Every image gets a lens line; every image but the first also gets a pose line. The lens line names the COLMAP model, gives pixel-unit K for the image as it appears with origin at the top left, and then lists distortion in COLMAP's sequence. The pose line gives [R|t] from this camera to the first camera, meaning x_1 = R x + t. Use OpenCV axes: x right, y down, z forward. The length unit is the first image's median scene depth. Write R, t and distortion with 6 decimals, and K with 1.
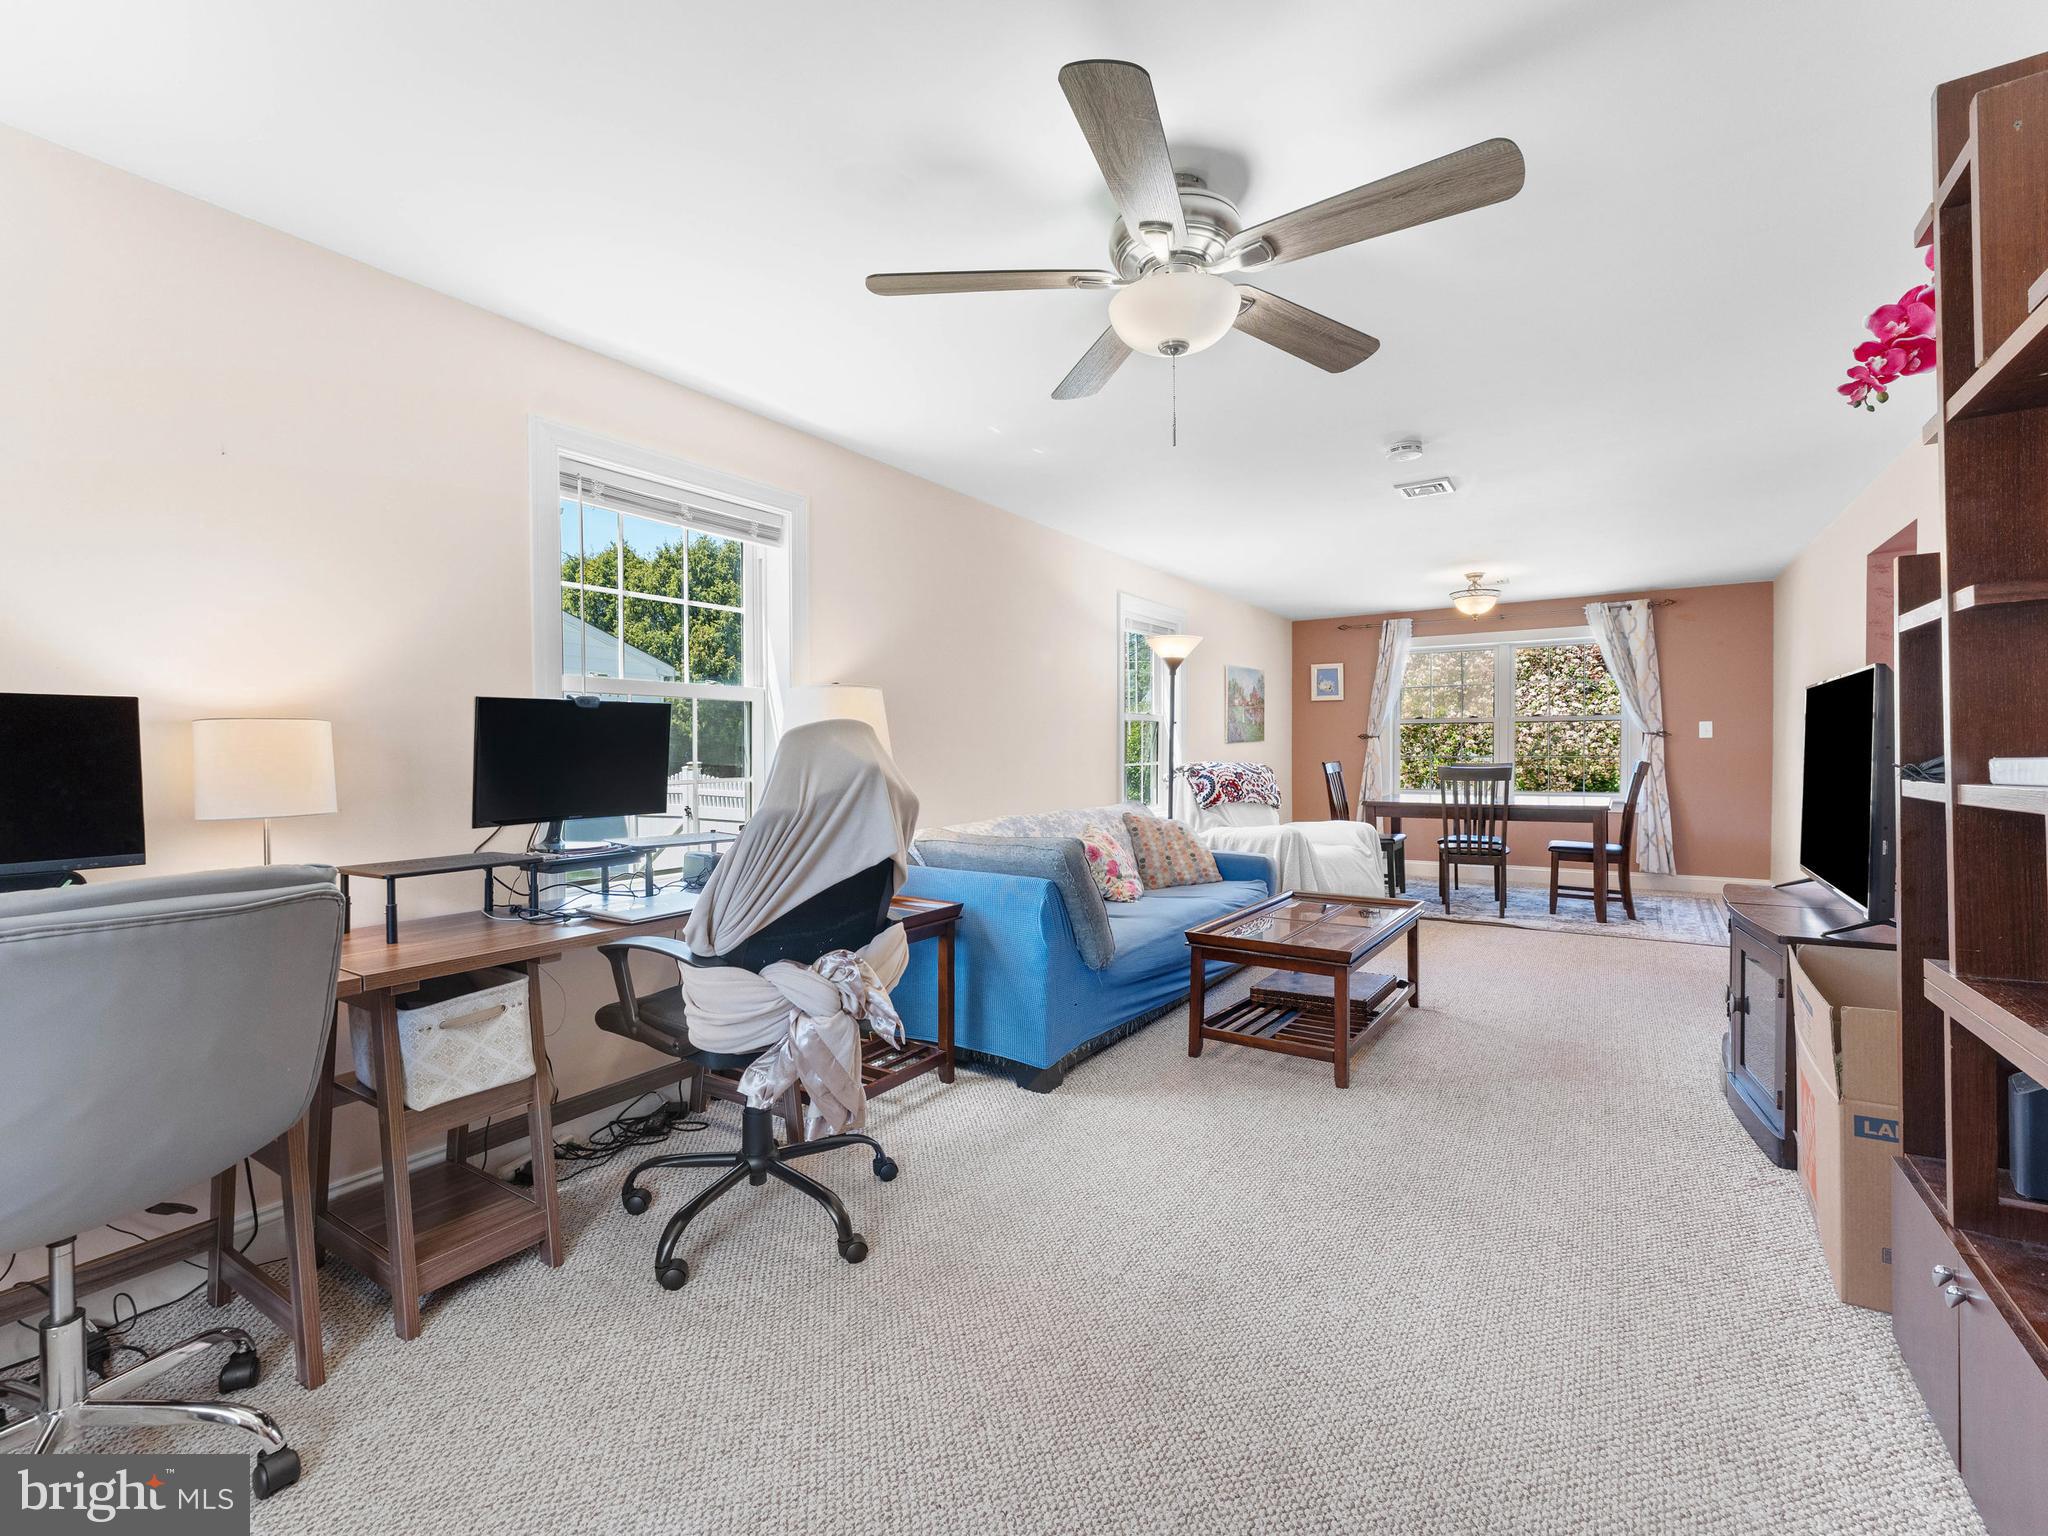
lens RADIAL K [[929.4, 0, 1020.8], [0, 929.4, 760.2], [0, 0, 1]] dist [-0.009614, 0.000442]
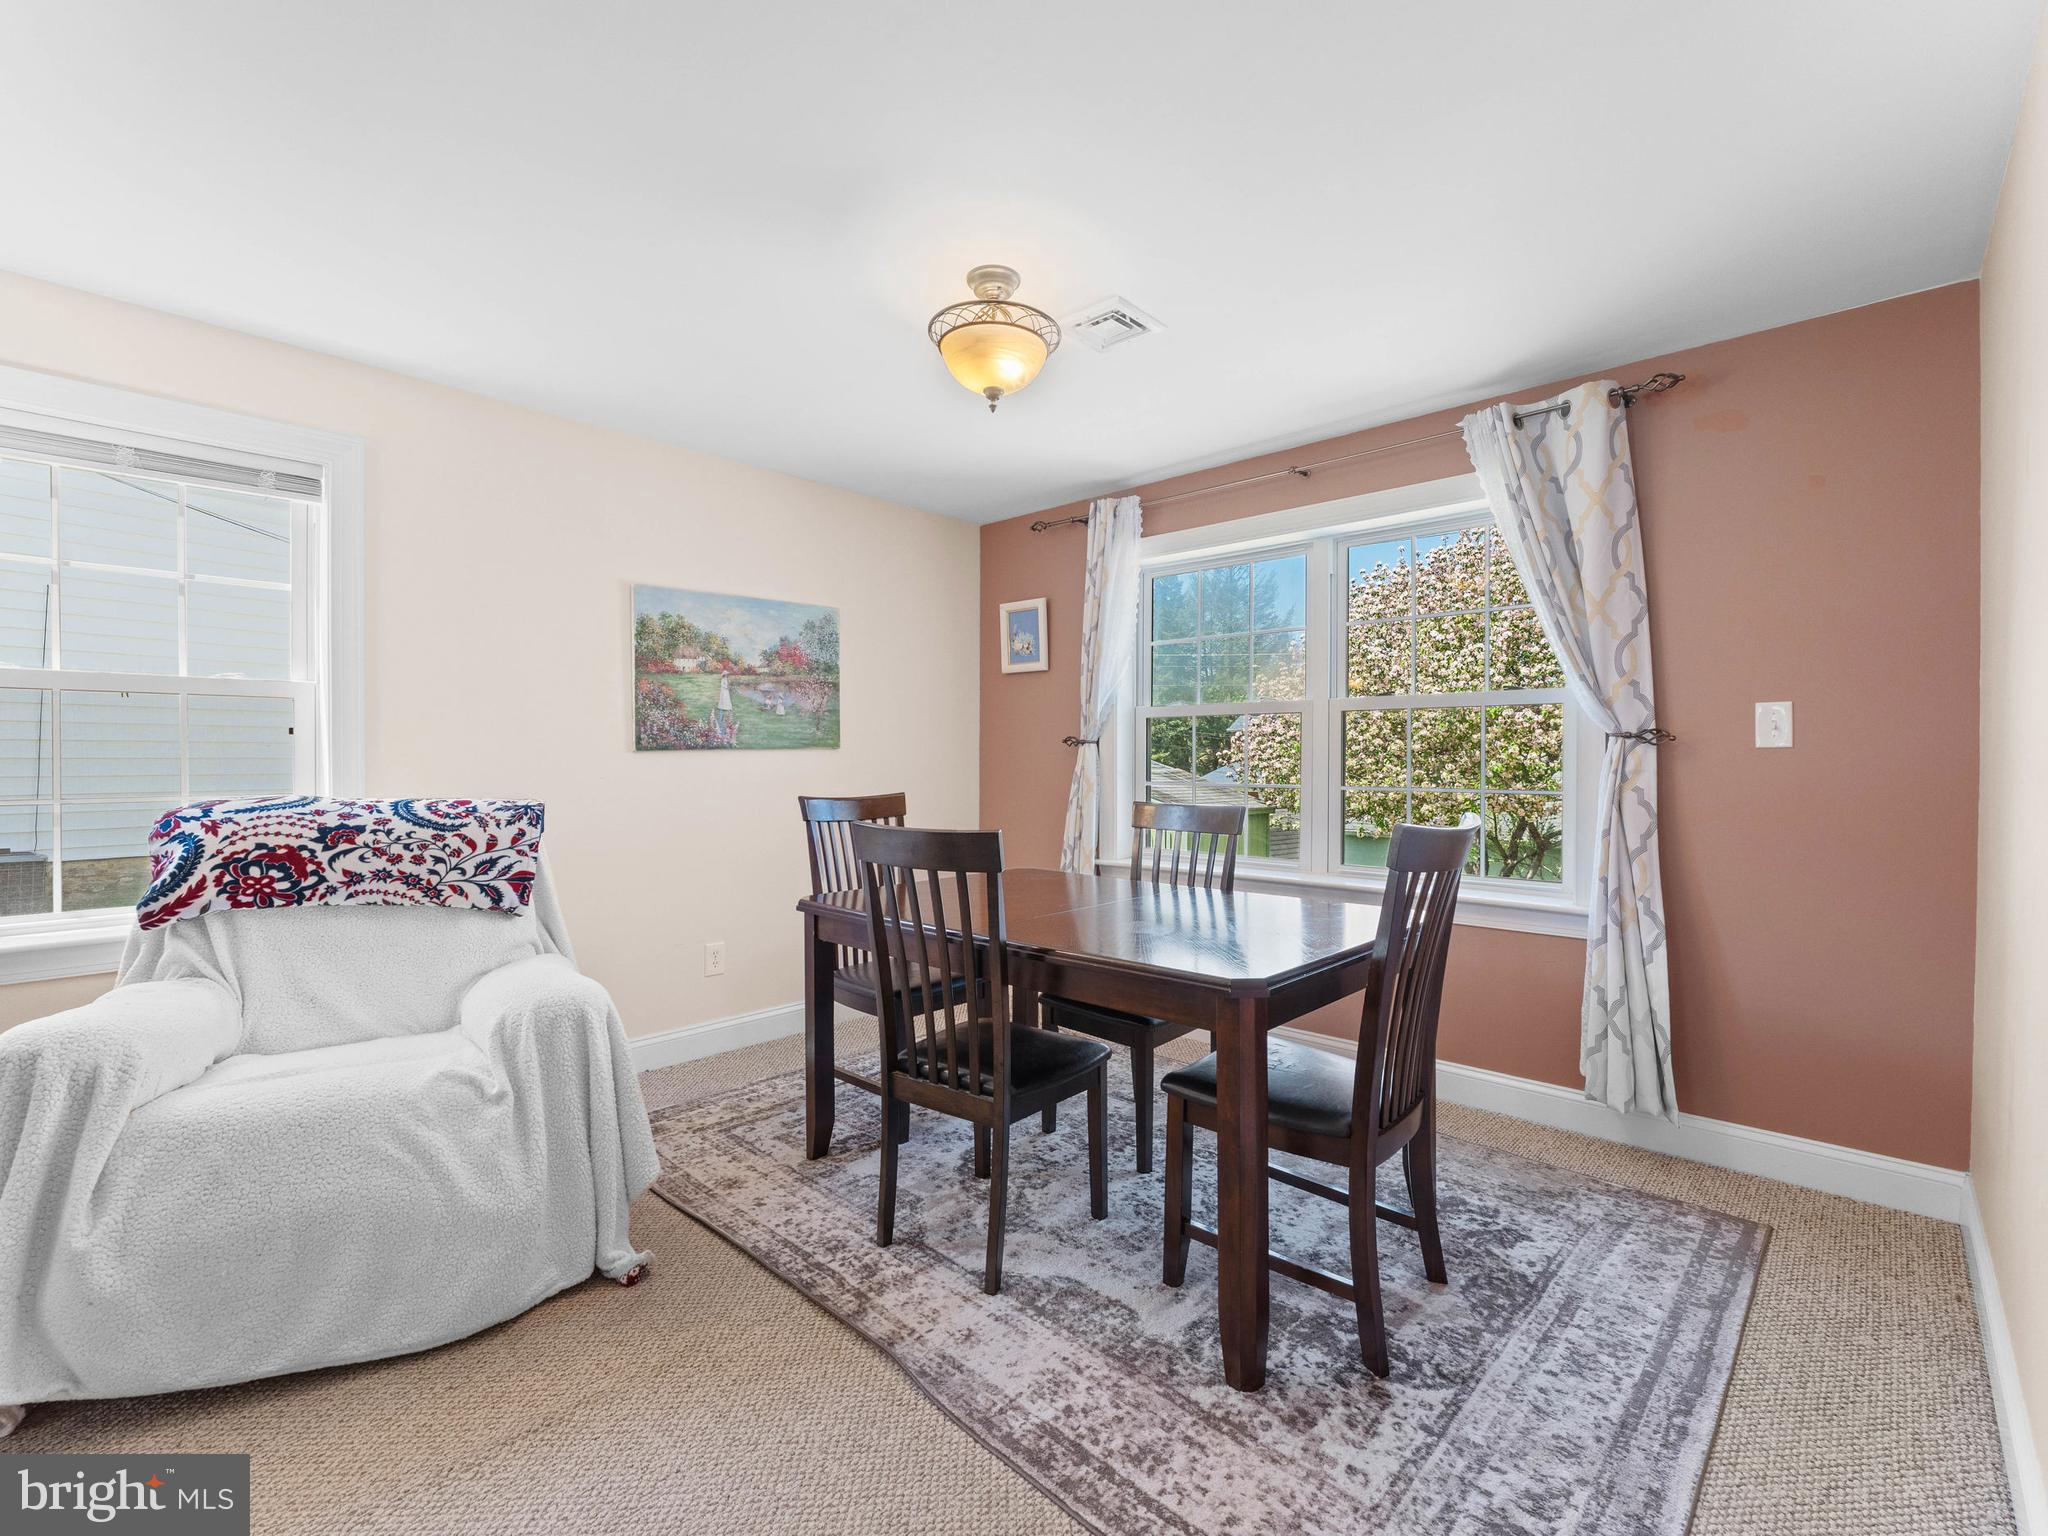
lens RADIAL K [[929.4, 0, 1015.3], [0, 929.4, 755.1], [0, 0, 1]] dist [-0.009614, 0.000442]
pose [[0.986835, 0.010100, -0.161417, 0.497557], [-0.012378, 0.999837, -0.013110, -0.012398], [0.161259, 0.014935, 0.986799, 0.585188]]
